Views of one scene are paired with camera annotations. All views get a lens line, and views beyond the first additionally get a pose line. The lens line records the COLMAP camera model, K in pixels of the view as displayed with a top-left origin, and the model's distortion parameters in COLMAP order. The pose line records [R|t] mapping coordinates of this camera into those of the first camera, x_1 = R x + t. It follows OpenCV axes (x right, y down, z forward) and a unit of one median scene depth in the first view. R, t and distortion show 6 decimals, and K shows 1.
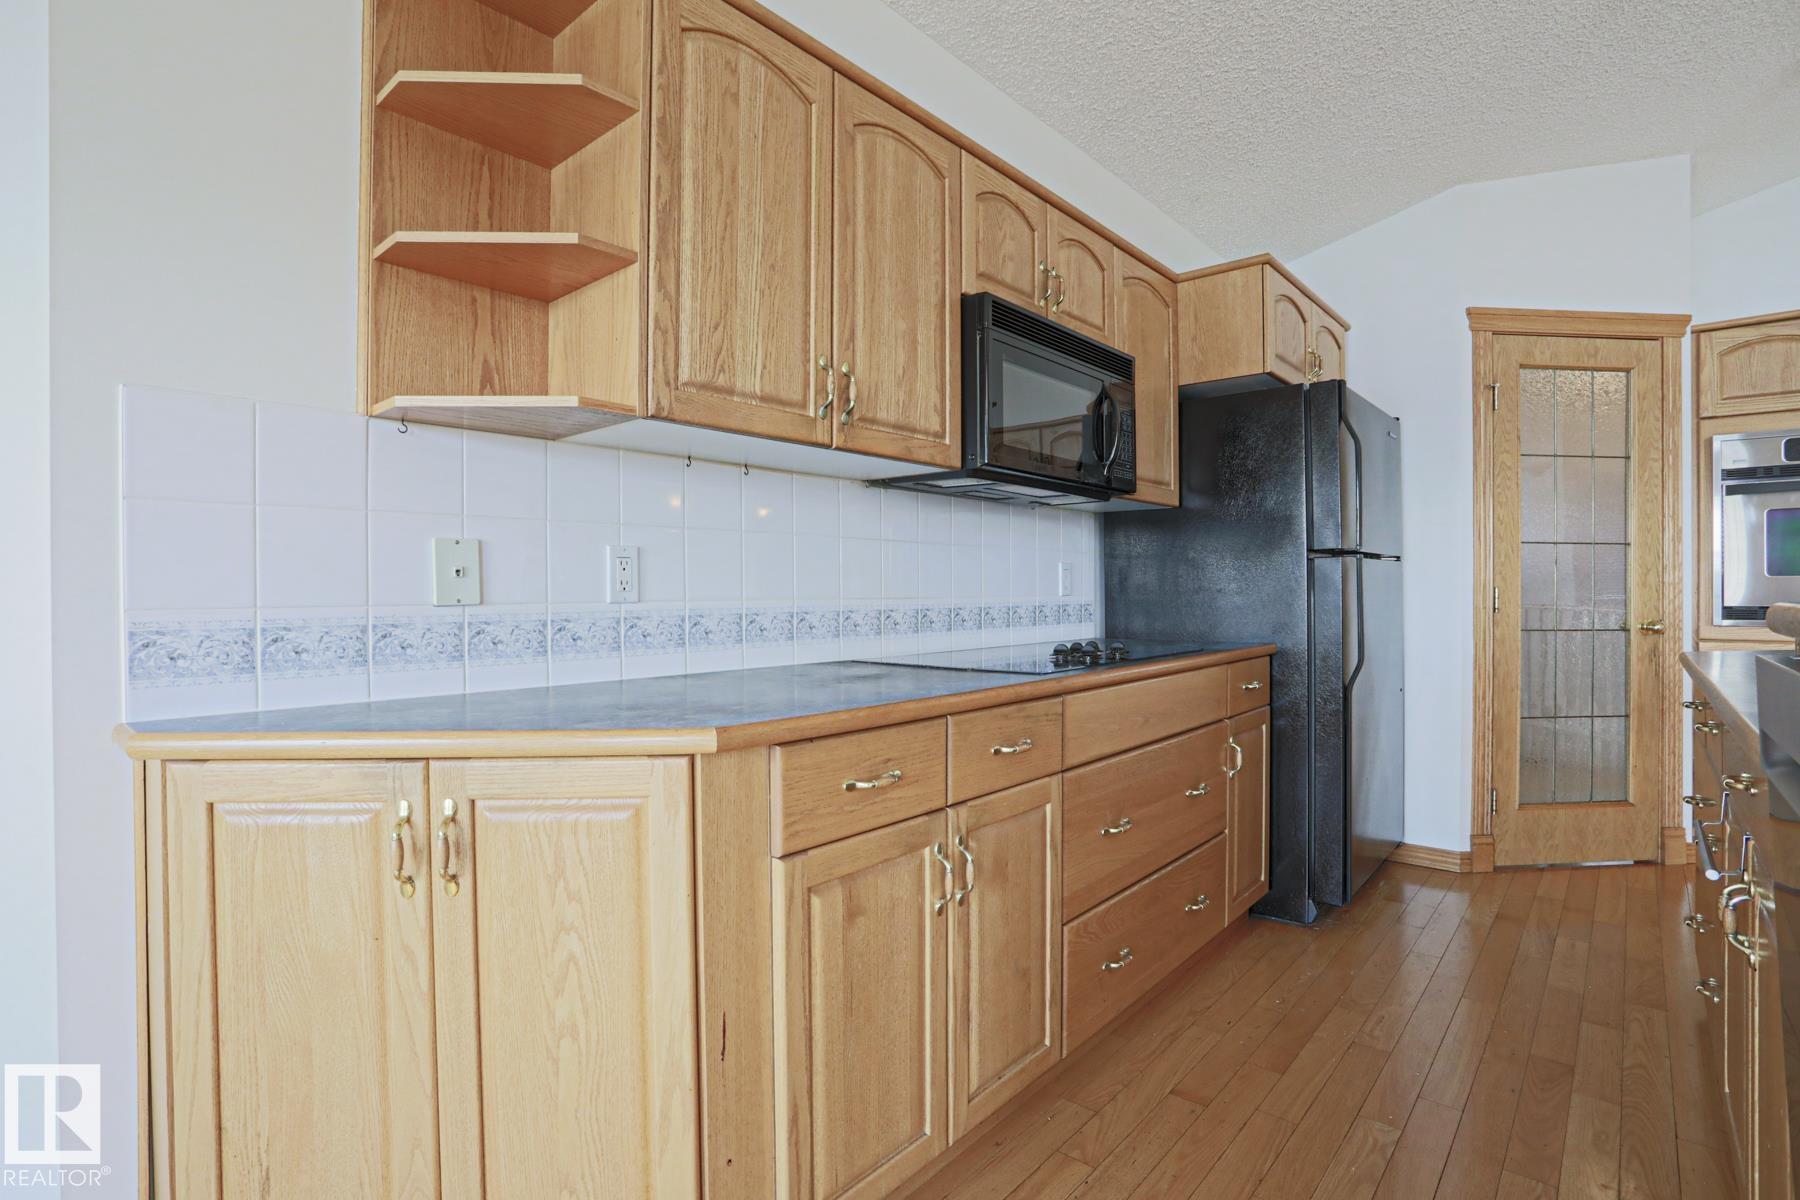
lens RADIAL K [[874.5, 0, 894.8], [0, 874.5, 598.1], [0, 0, 1]] dist [-0.080581, 0.036498]
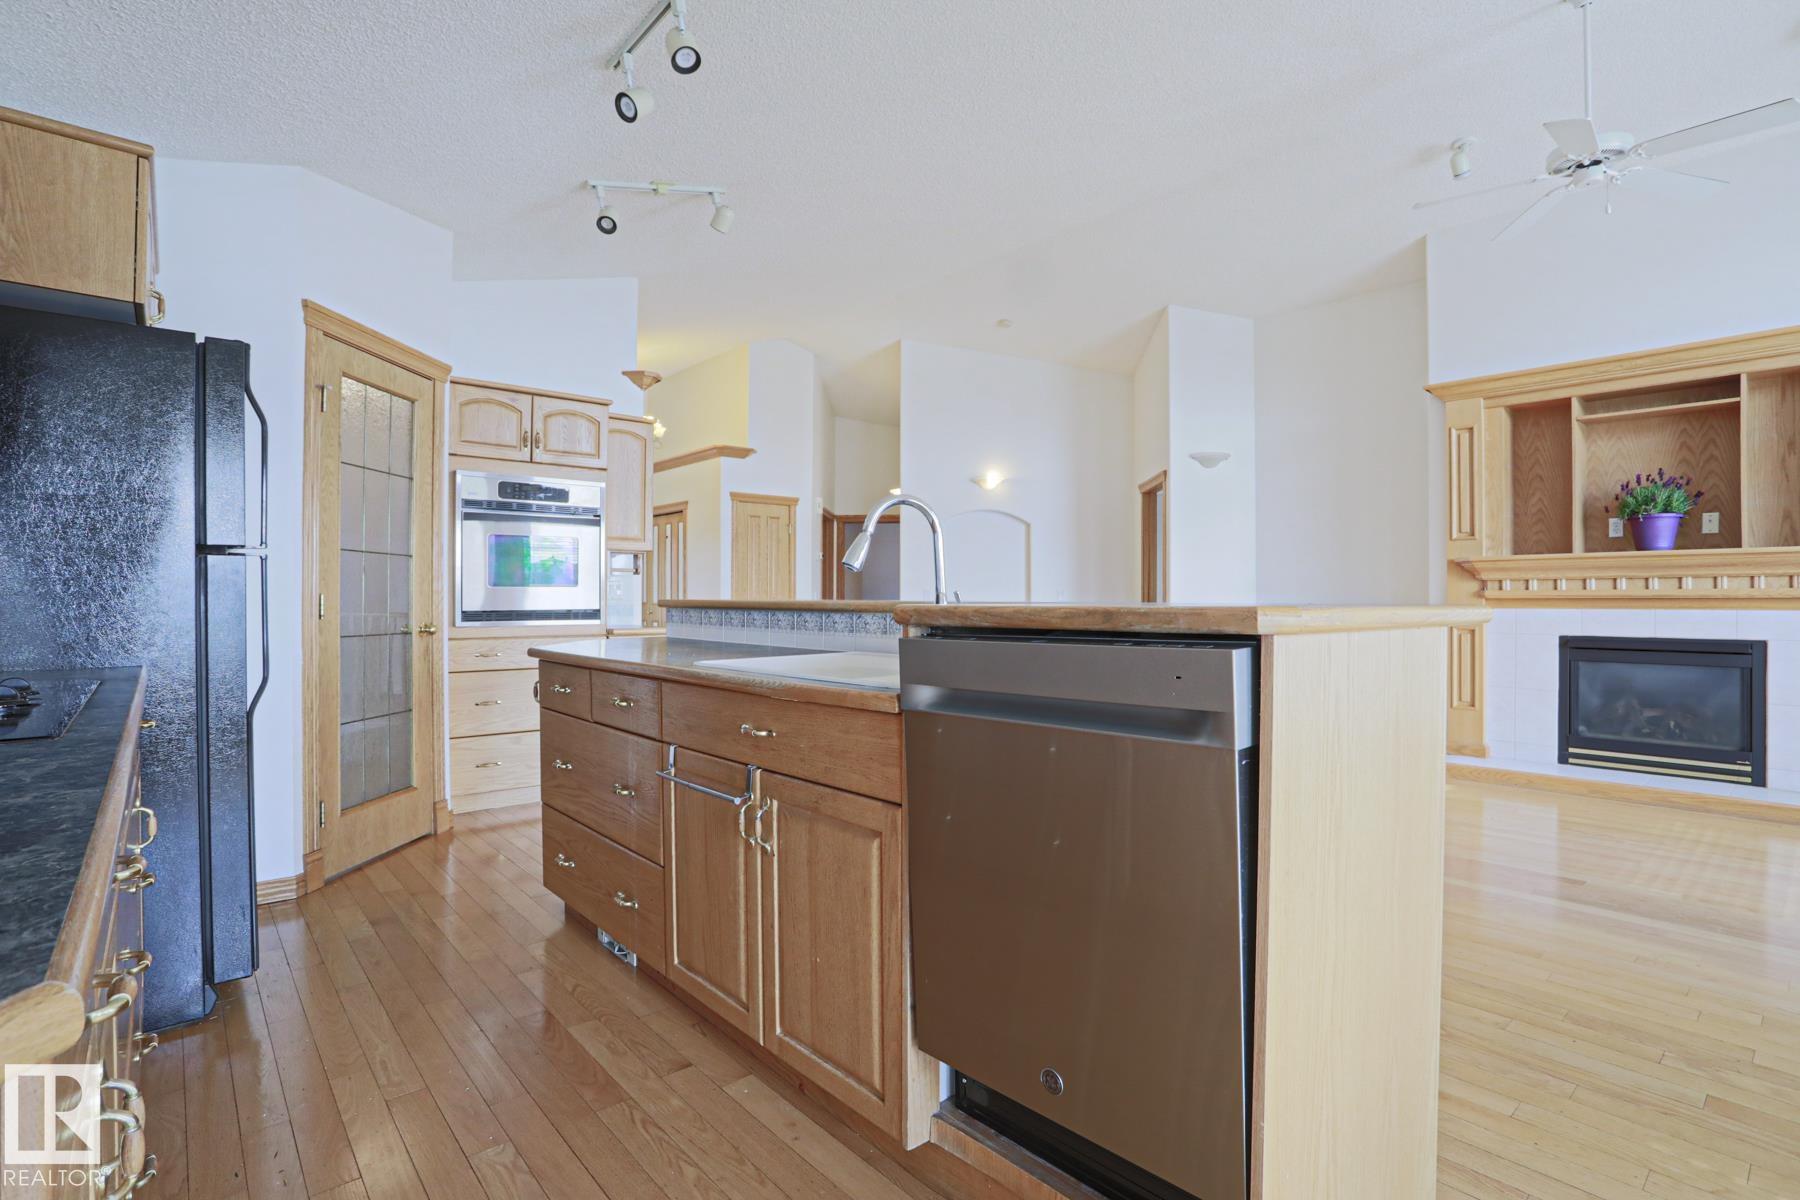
lens RADIAL K [[874.5, 0, 894.8], [0, 874.5, 598.1], [0, 0, 1]] dist [-0.080581, 0.036498]
pose [[0.127728, 0.003780, 0.991802, -0.173749], [0.003363, 0.999985, -0.004244, -0.001505], [-0.991804, 0.003877, 0.127714, 0.220326]]
